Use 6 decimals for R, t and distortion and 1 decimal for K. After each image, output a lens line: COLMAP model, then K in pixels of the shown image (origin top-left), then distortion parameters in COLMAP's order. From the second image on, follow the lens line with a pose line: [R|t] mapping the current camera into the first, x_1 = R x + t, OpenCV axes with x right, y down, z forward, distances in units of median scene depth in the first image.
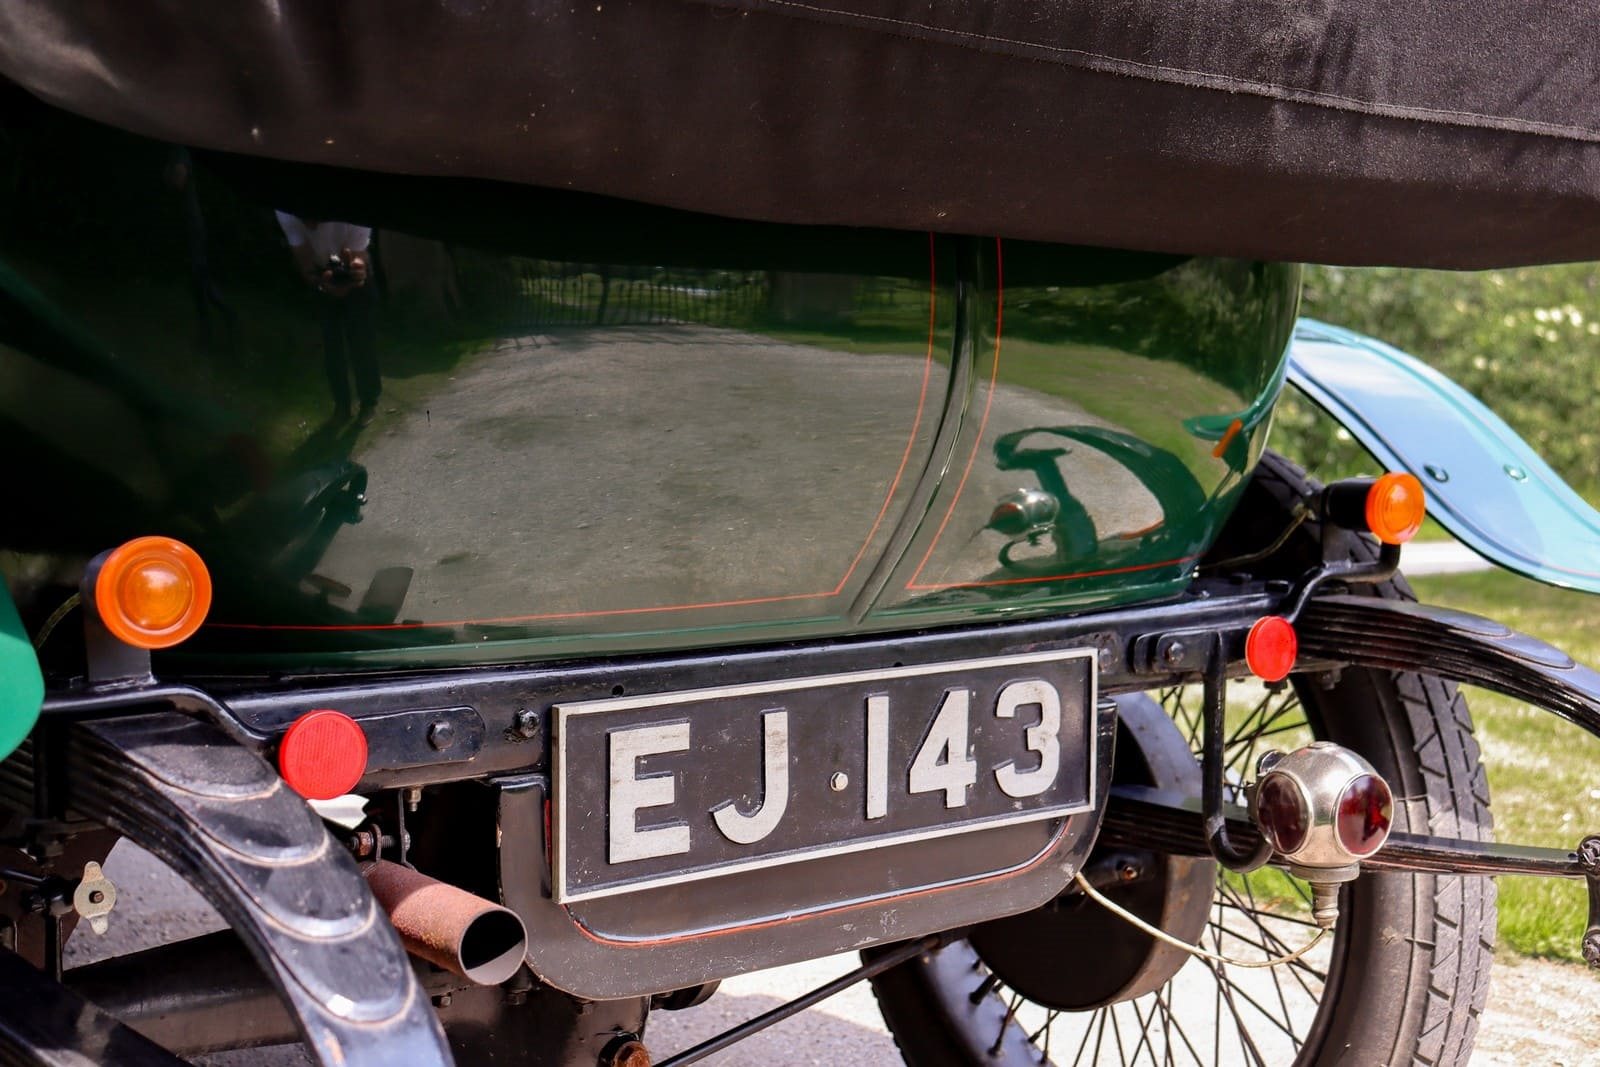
lens RADIAL K [[2512.5, 0, 781.7], [0, 2512.5, 526.6], [0, 0, 1]] dist [0.021703, 0.242402]
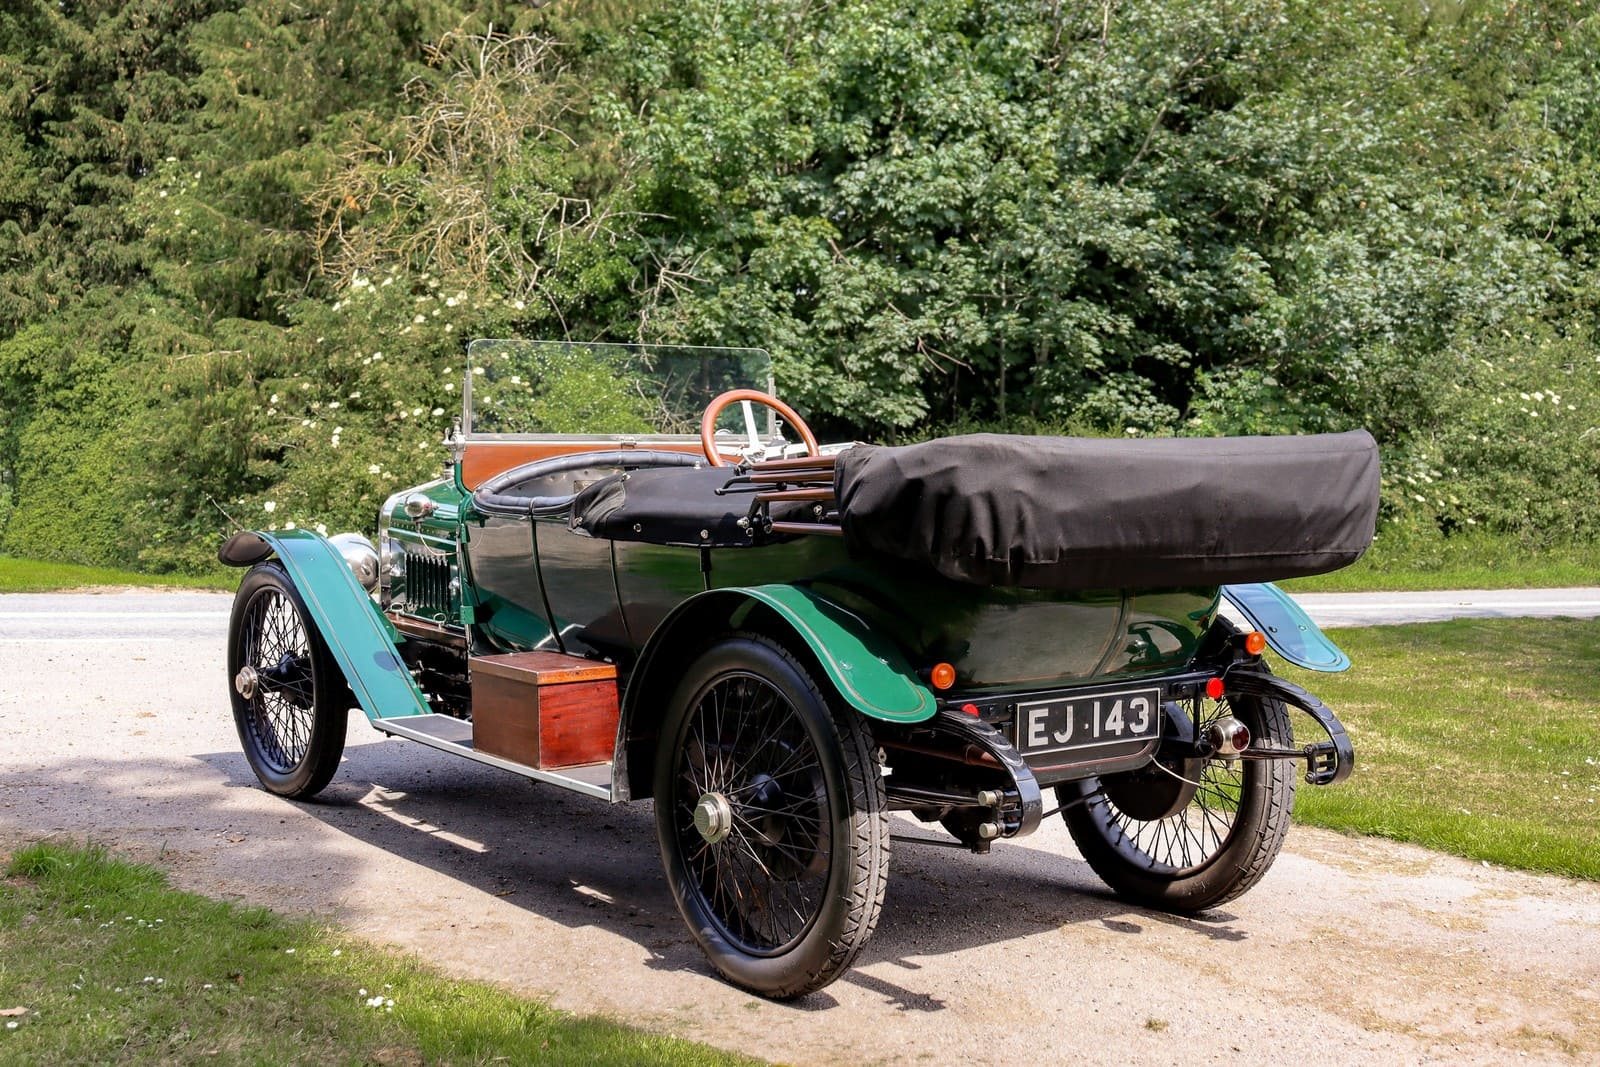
lens RADIAL K [[2260.9, 0, 797.9], [0, 2260.9, 531.9], [0, 0, 1]] dist [-0.006401, 0.603290]
pose [[0.999642, 0.000055, -0.026774, -0.272009], [-0.000489, 0.999869, -0.016193, -0.109181], [0.026770, 0.016200, 0.999510, -2.000072]]
